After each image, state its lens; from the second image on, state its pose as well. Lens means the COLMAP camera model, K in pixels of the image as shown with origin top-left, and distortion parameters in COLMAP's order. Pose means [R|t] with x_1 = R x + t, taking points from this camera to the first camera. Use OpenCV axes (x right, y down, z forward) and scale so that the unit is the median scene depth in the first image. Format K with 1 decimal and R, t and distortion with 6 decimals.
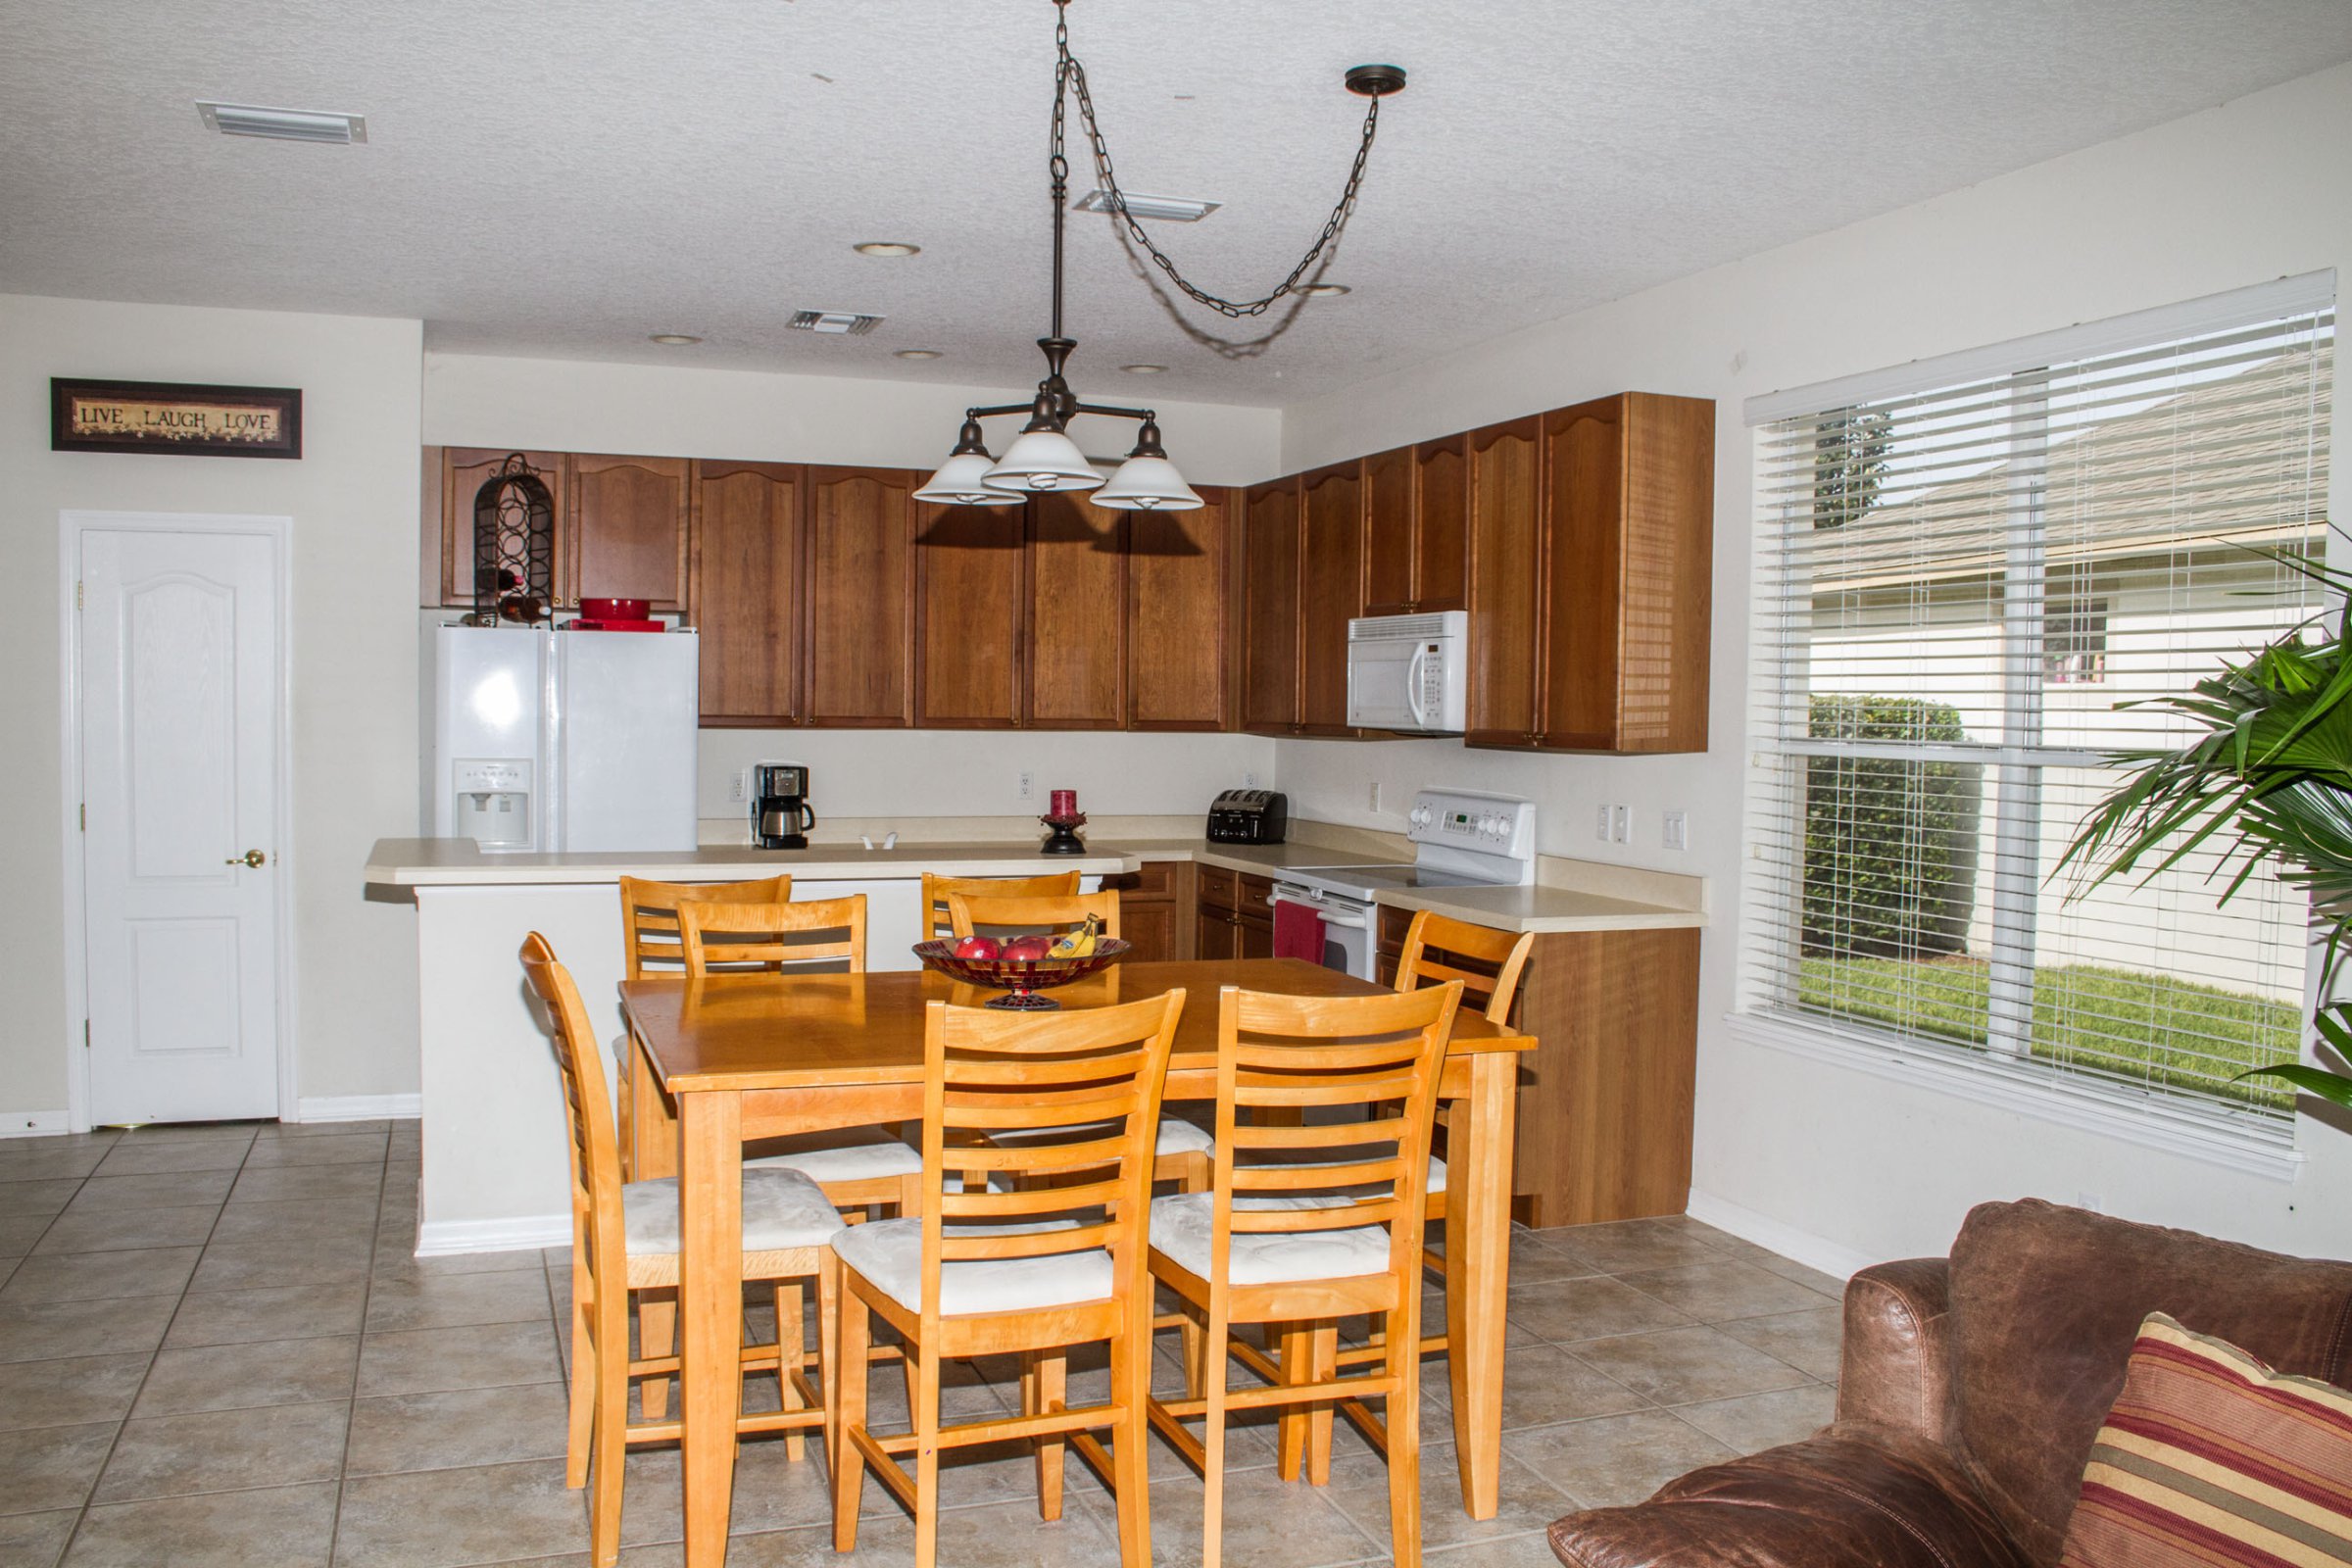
lens RADIAL K [[1859.2, 0, 1116.9], [0, 1859.2, 807.9], [0, 0, 1]] dist [-0.135752, 0.003187]
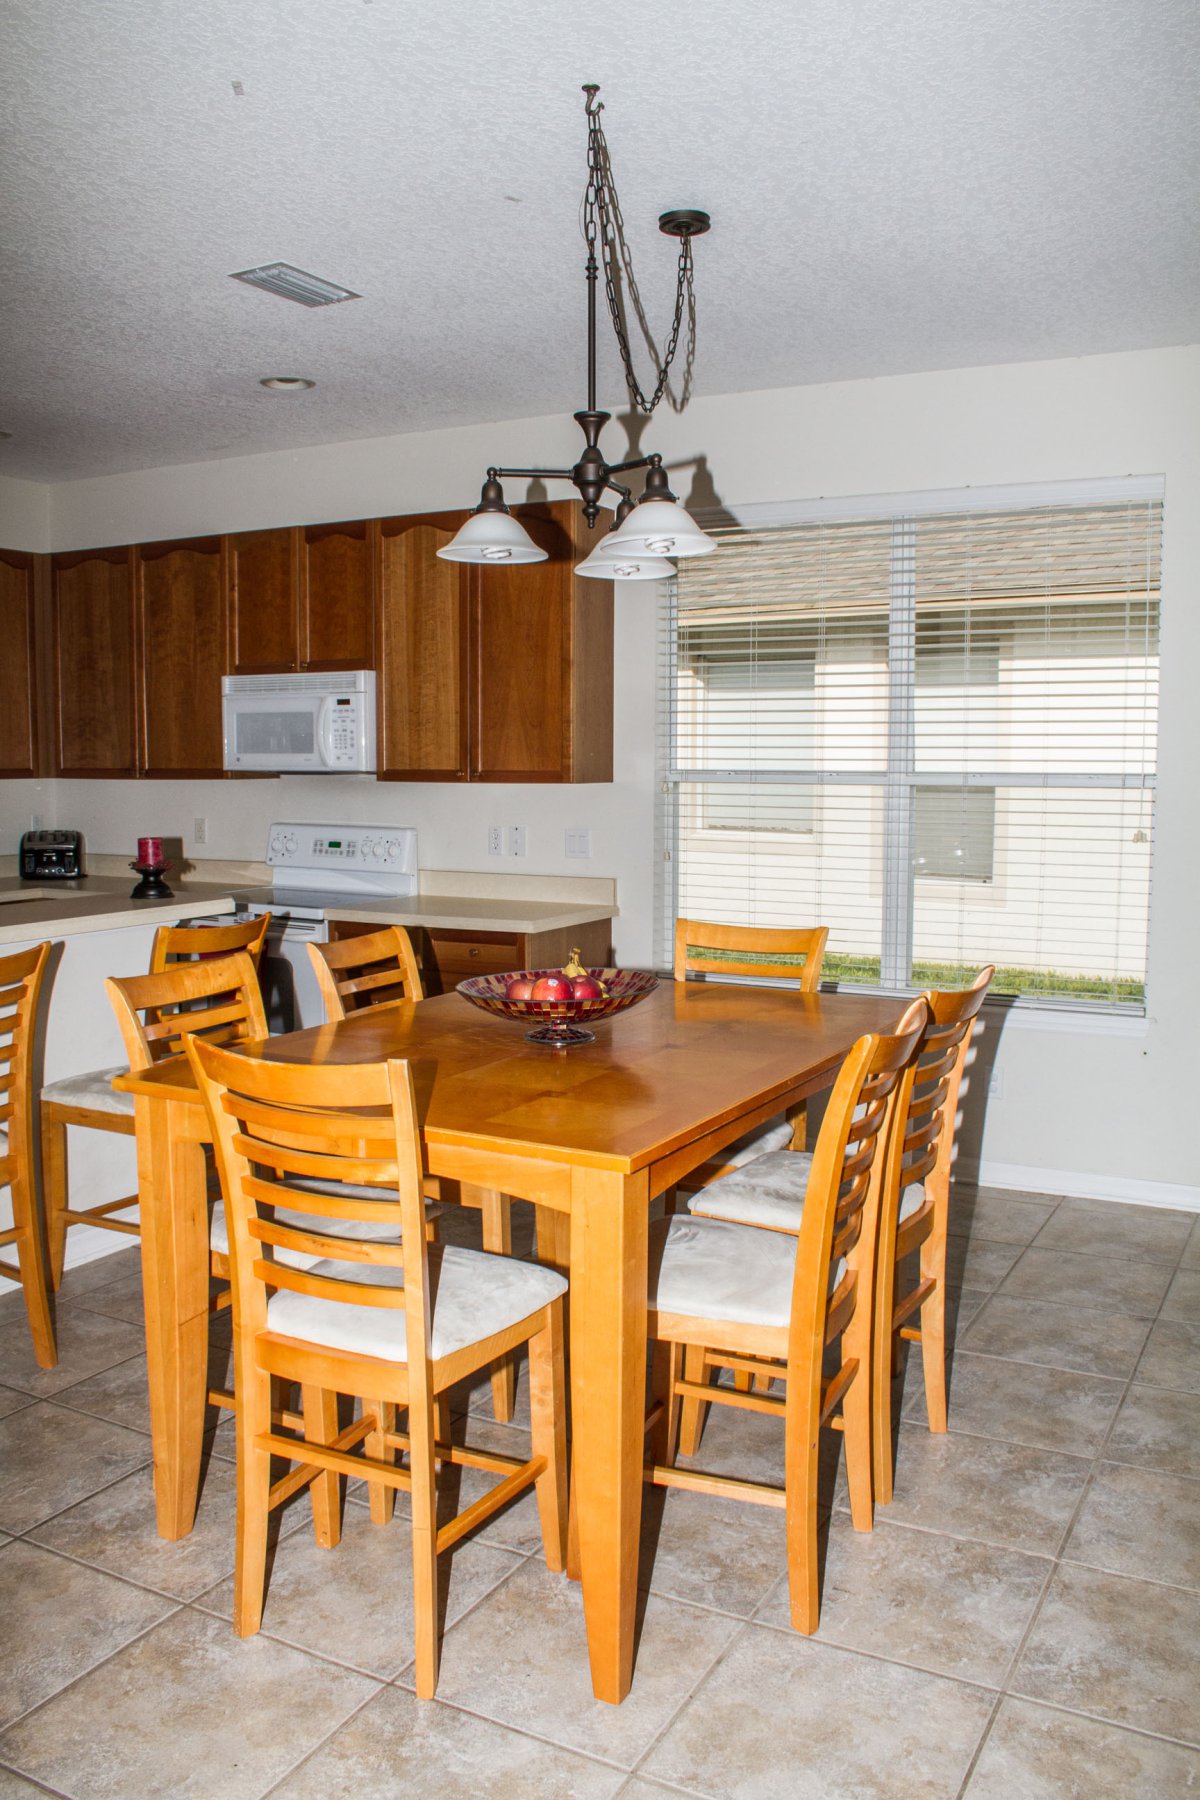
lens RADIAL K [[1456.5, 0, 571.4], [0, 1456.5, 898.3], [0, 0, 1]] dist [-0.153901, 0.210575]
pose [[0.752113, -0.077976, 0.654405, -0.376925], [0.045478, 0.996750, 0.066499, -0.018020], [-0.657463, -0.020253, 0.753215, 0.231046]]
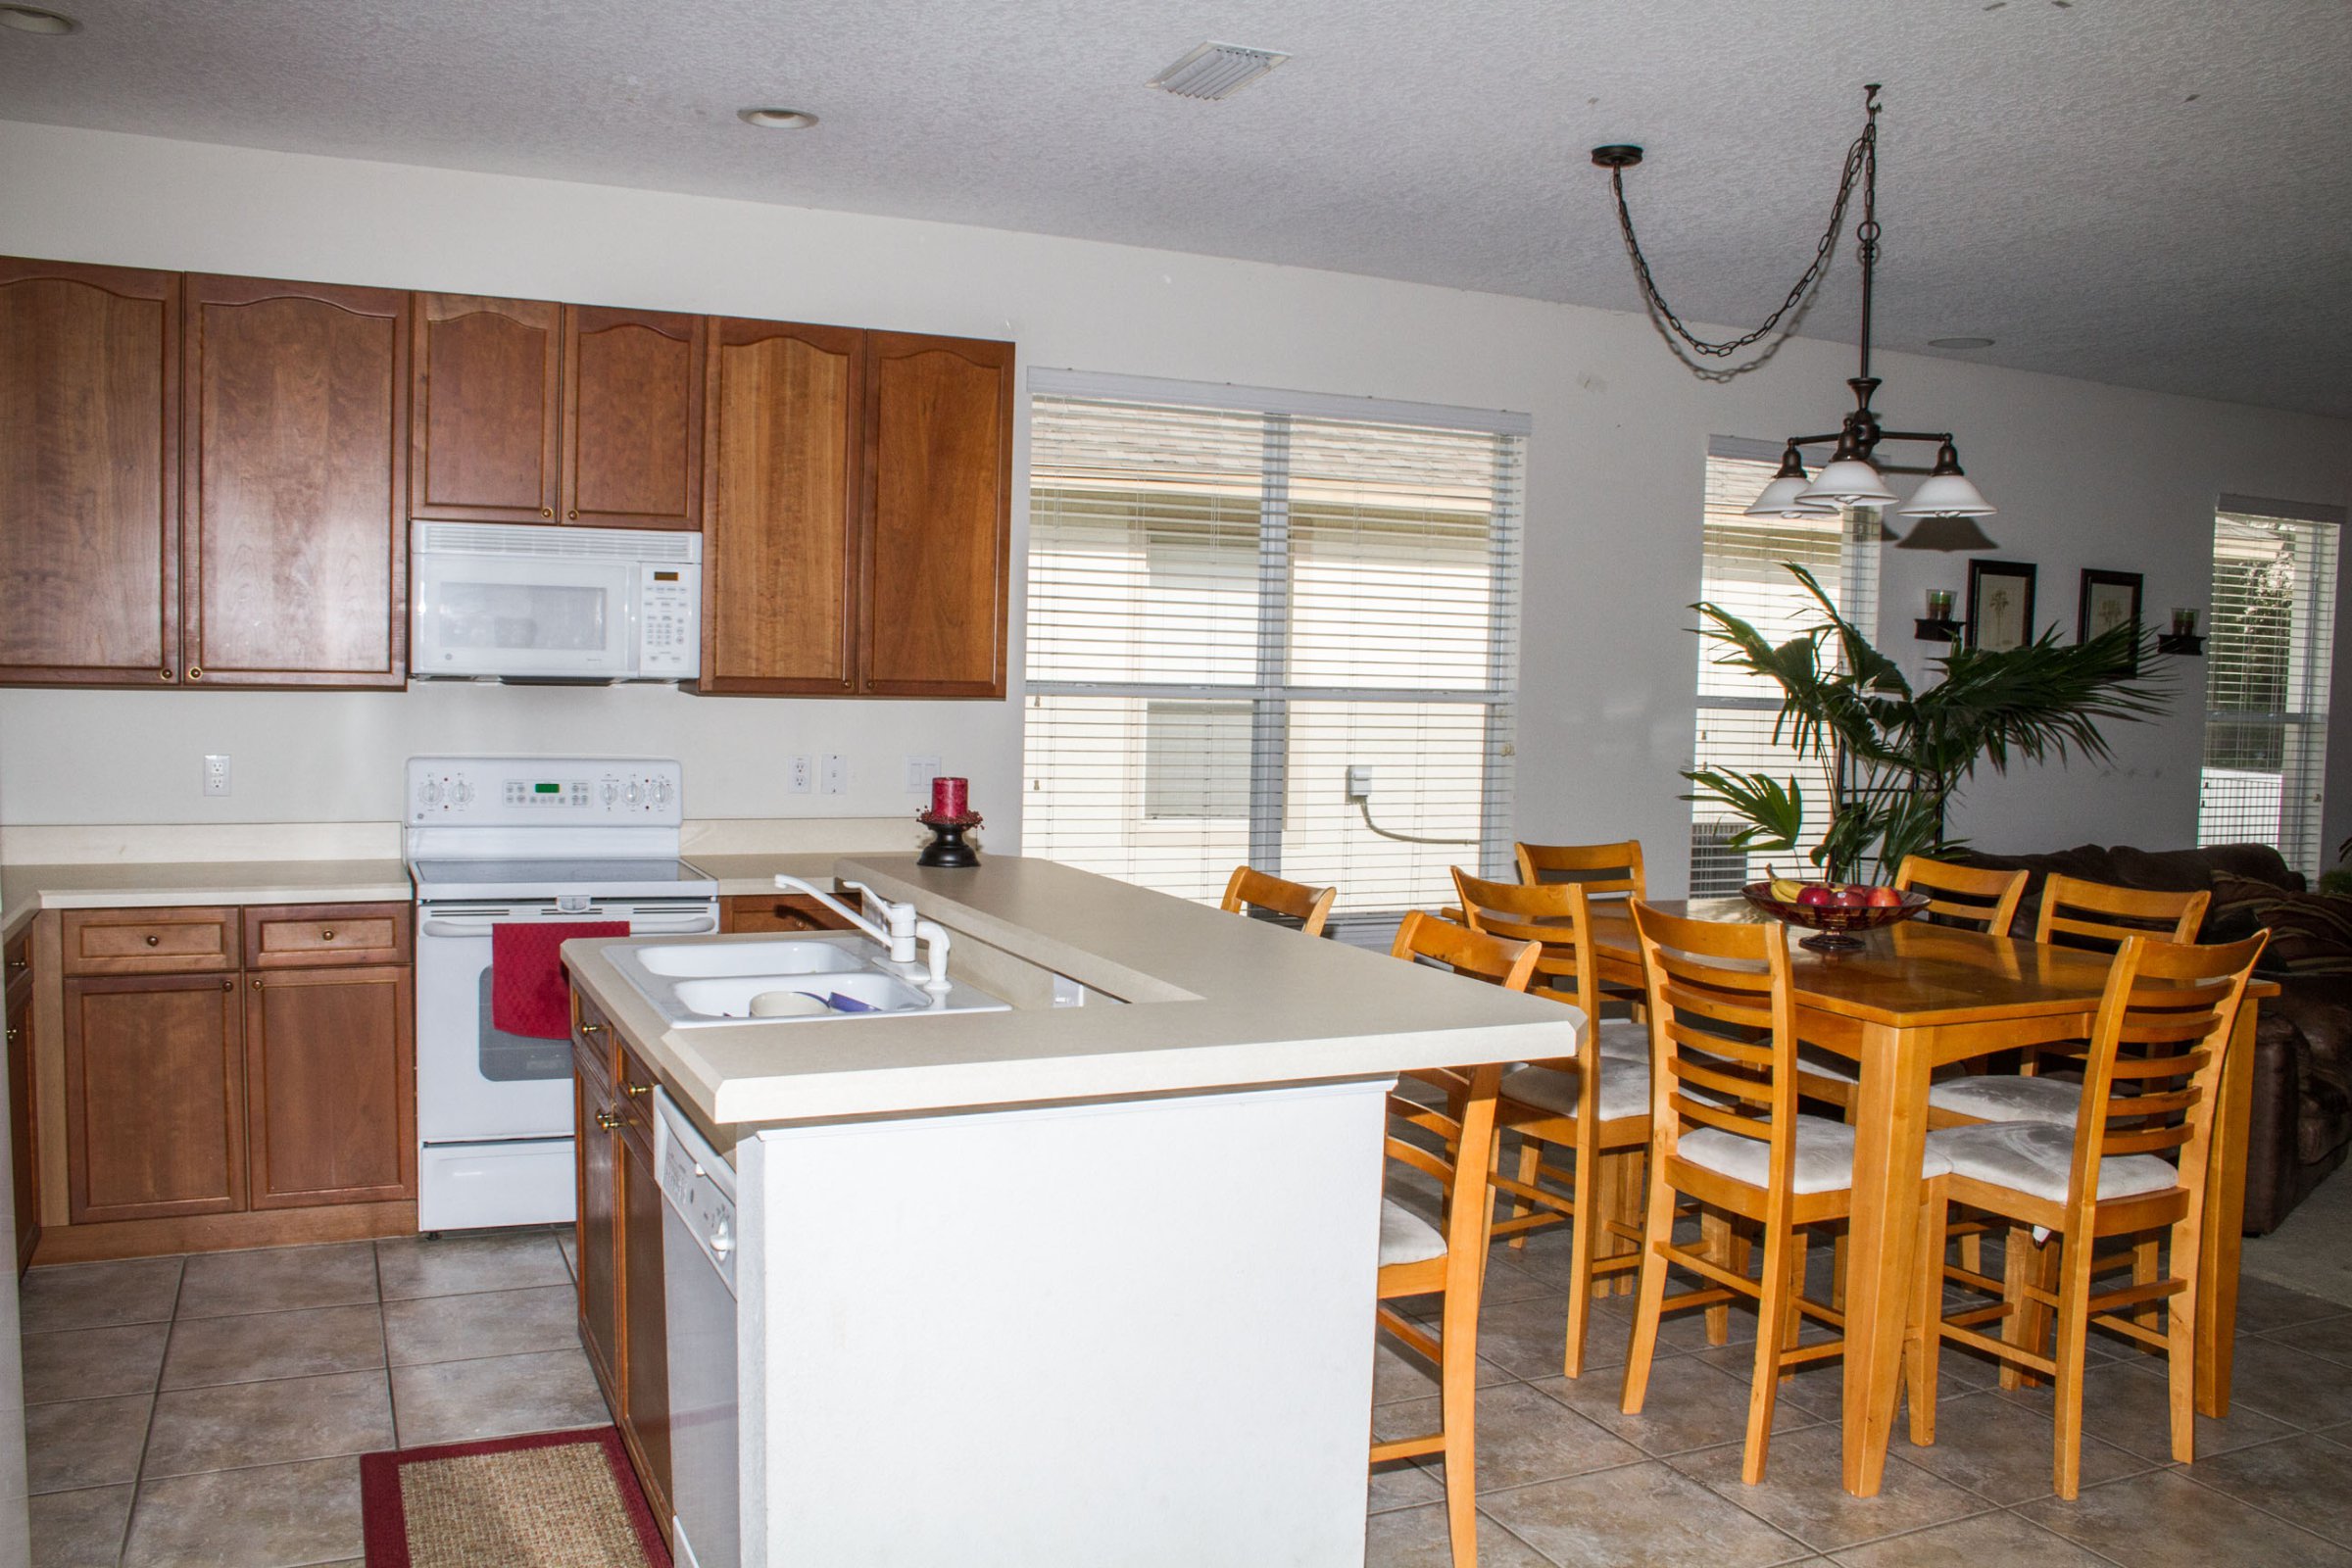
lens RADIAL K [[1903.1, 0, 1176.0], [0, 1903.1, 784.0], [0, 0, 1]] dist [-0.153901, 0.210575]
pose [[-0.081665, -0.076037, 0.993755, -0.750092], [0.028582, 0.996497, 0.078595, -0.060979], [-0.996250, 0.034822, -0.079206, 0.954490]]
